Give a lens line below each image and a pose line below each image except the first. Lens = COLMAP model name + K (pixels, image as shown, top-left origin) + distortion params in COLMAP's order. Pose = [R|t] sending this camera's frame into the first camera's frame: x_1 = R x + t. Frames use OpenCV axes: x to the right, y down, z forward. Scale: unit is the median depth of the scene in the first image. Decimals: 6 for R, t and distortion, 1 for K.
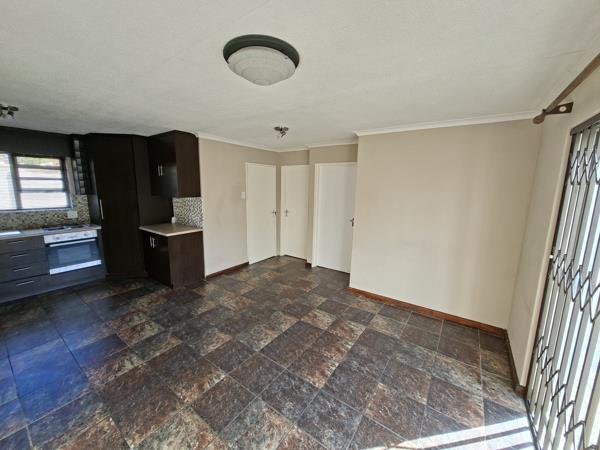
lens RADIAL K [[236.2, 0, 298.3], [0, 236.2, 225.0], [0, 0, 1]] dist [-0.004848, 0.001018]
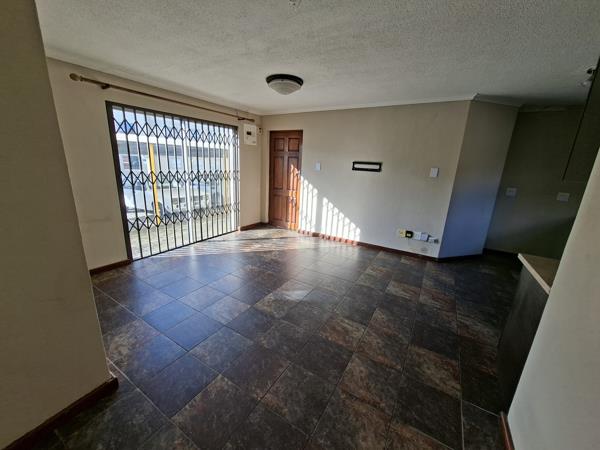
lens RADIAL K [[236.2, 0, 301.2], [0, 236.2, 224.2], [0, 0, 1]] dist [-0.004848, 0.001018]
pose [[-0.994953, -0.039643, -0.092177, -0.066879], [-0.074202, 0.909079, 0.409963, -0.185158], [0.067544, 0.414734, -0.907432, 1.423240]]
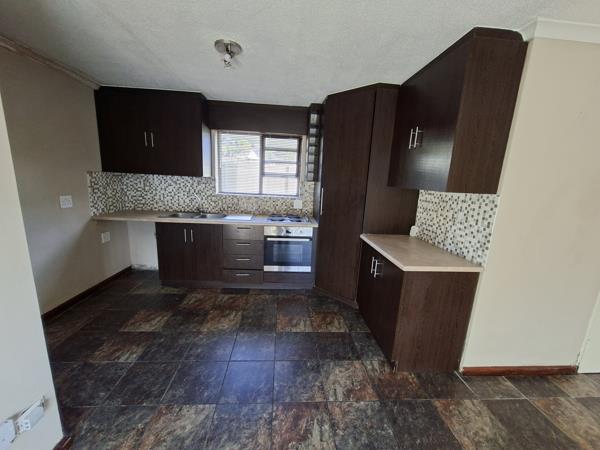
lens RADIAL K [[236.2, 0, 299.0], [0, 236.2, 224.6], [0, 0, 1]] dist [-0.004848, 0.001018]
pose [[0.635087, 0.164763, -0.754664, -0.358155], [-0.161507, 0.983716, 0.078855, -0.048986], [0.755368, 0.071804, 0.651355, 0.539026]]
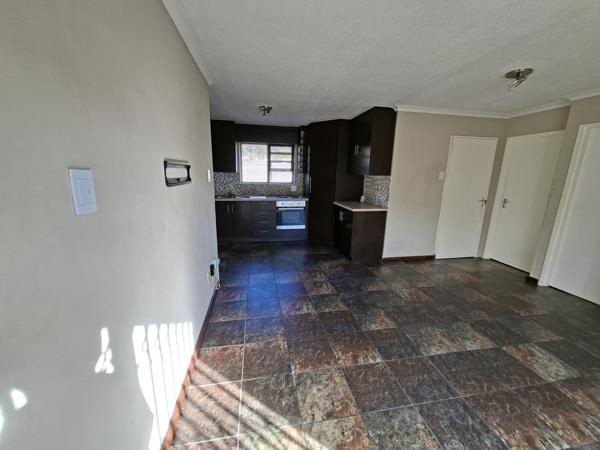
lens RADIAL K [[236.2, 0, 297.9], [0, 236.2, 224.7], [0, 0, 1]] dist [-0.004848, 0.001018]
pose [[0.713752, 0.146597, -0.684884, 0.003982], [-0.120515, 0.988971, 0.086092, 0.047158], [0.689952, 0.021090, 0.723548, 0.064149]]
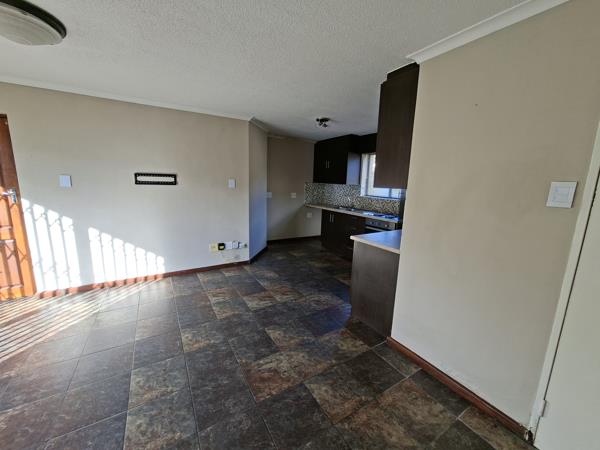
lens RADIAL K [[236.2, 0, 297.5], [0, 236.2, 224.4], [0, 0, 1]] dist [-0.004848, 0.001018]
pose [[-0.394703, 0.136762, -0.908573, 0.169633], [-0.188322, 0.955825, 0.225686, -0.131509], [0.899302, 0.260183, -0.351511, 1.130111]]
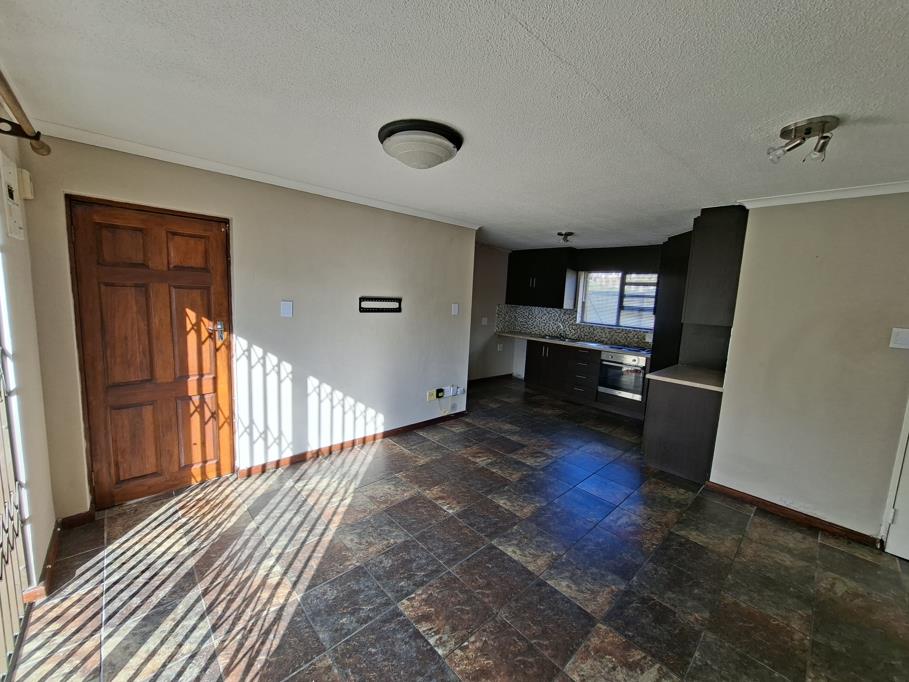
lens RADIAL K [[357.9, 0, 451.6], [0, 357.9, 340.0], [0, 0, 1]] dist [-0.004848, 0.001018]
pose [[-0.201939, 0.098477, -0.974435, 0.520288], [-0.212514, 0.966822, 0.141749, -0.080159], [0.956064, 0.235706, -0.174311, 0.650307]]
